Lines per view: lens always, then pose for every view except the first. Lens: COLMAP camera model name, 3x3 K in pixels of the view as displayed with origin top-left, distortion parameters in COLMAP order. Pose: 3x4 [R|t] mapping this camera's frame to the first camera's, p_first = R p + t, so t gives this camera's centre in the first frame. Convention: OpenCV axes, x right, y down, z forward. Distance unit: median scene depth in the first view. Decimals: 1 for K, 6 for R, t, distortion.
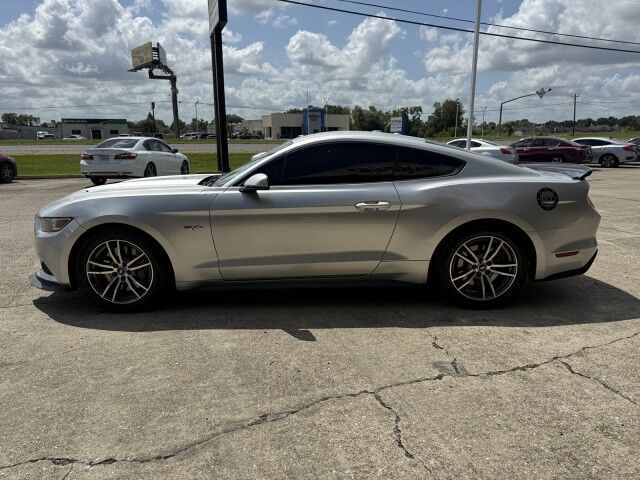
lens RADIAL K [[455.2, 0, 318.3], [0, 455.2, 245.6], [0, 0, 1]] dist [0.029212, -0.037382]
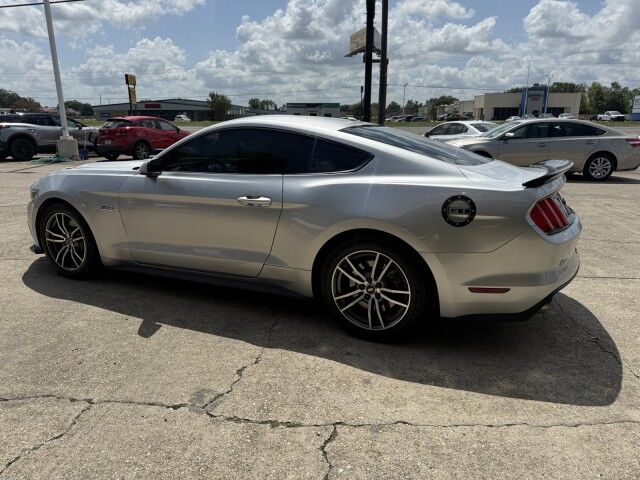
lens RADIAL K [[455.2, 0, 317.8], [0, 455.2, 239.6], [0, 0, 1]] dist [0.029212, -0.037382]
pose [[0.900044, 0.114626, -0.420454, 0.598226], [-0.104088, 0.993409, 0.048012, -0.066416], [0.423186, 0.000551, 0.906043, 0.240740]]
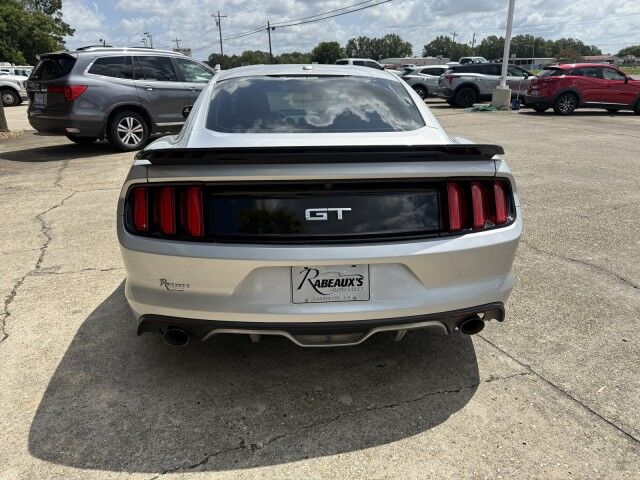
lens RADIAL K [[455.2, 0, 320.1], [0, 455.2, 240.3], [0, 0, 1]] dist [0.029212, -0.037382]
pose [[0.068587, 0.344637, -0.936227, 1.105670], [-0.212518, 0.921945, 0.323811, -0.276223], [0.974747, 0.176756, 0.136475, 1.157467]]
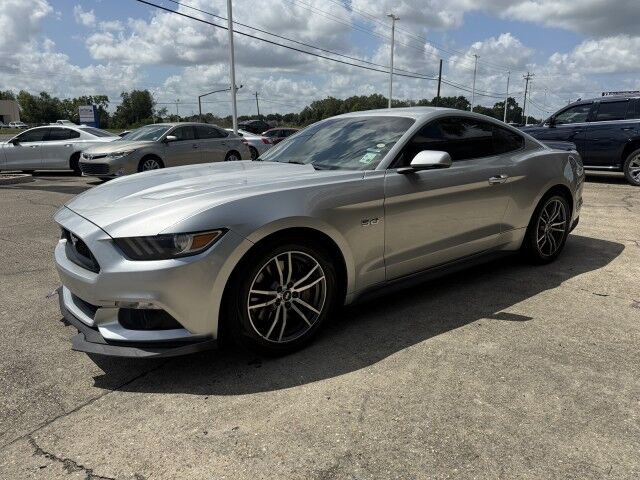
lens RADIAL K [[455.2, 0, 325.8], [0, 455.2, 236.3], [0, 0, 1]] dist [0.029212, -0.037382]
pose [[0.789438, -0.132433, 0.599374, -0.795379], [0.134986, 0.990001, 0.040952, -0.055394], [-0.598804, 0.048578, 0.799421, 0.403905]]
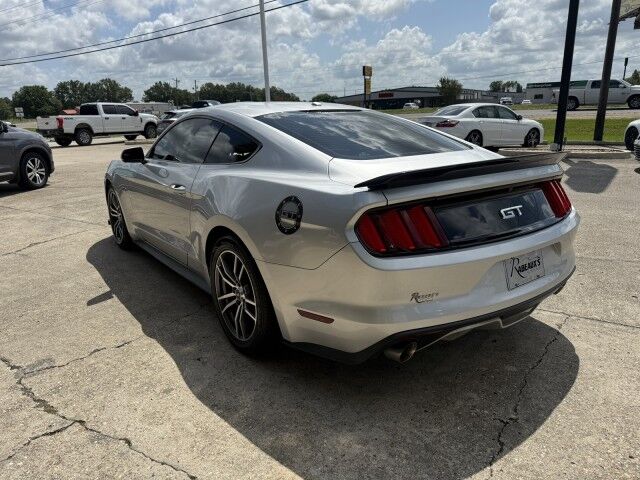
lens RADIAL K [[455.2, 0, 314.6], [0, 455.2, 243.9], [0, 0, 1]] dist [0.029212, -0.037382]
pose [[0.581564, 0.213226, -0.785059, 0.972337], [-0.157979, 0.976268, 0.148130, -0.154636], [0.798013, 0.037876, 0.601448, 0.660164]]
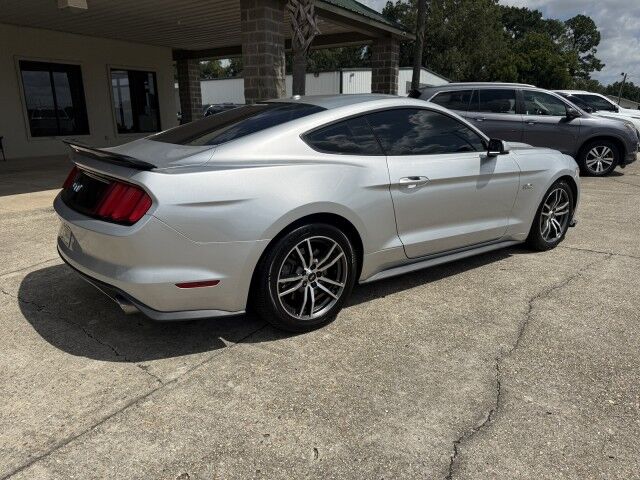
lens RADIAL K [[455.2, 0, 318.4], [0, 455.2, 238.2], [0, 0, 1]] dist [0.029212, -0.037382]
pose [[-0.808995, 0.162065, -0.565033, 0.762116], [-0.126086, 0.891025, 0.436093, -0.451532], [0.574133, 0.424040, -0.700401, 2.022762]]
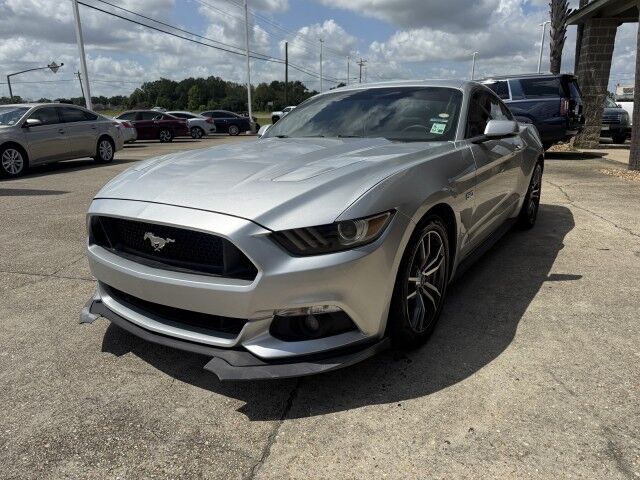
lens RADIAL K [[455.2, 0, 321.6], [0, 455.2, 239.3], [0, 0, 1]] dist [0.029212, -0.037382]
pose [[0.548024, -0.219517, 0.807144, -1.018492], [0.194505, 0.971942, 0.132274, -0.113037], [-0.813534, 0.084504, 0.575345, 0.746519]]
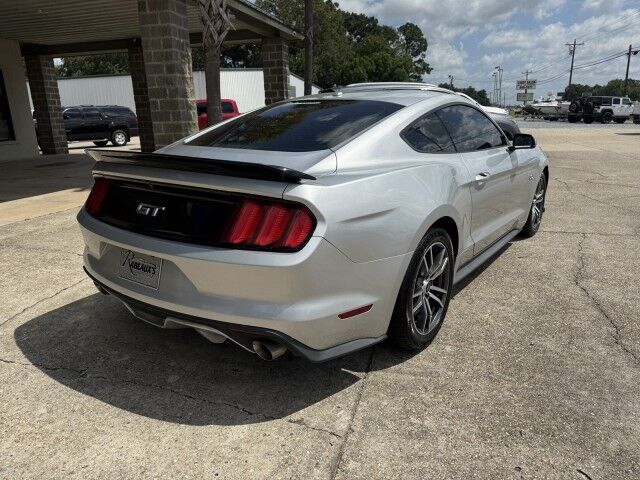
lens RADIAL K [[455.2, 0, 318.5], [0, 455.2, 243.4], [0, 0, 1]] dist [0.029212, -0.037382]
pose [[-0.590353, 0.237571, -0.771390, 0.978389], [-0.160416, 0.902103, 0.400595, -0.378157], [0.791043, 0.360236, -0.494450, 1.704221]]
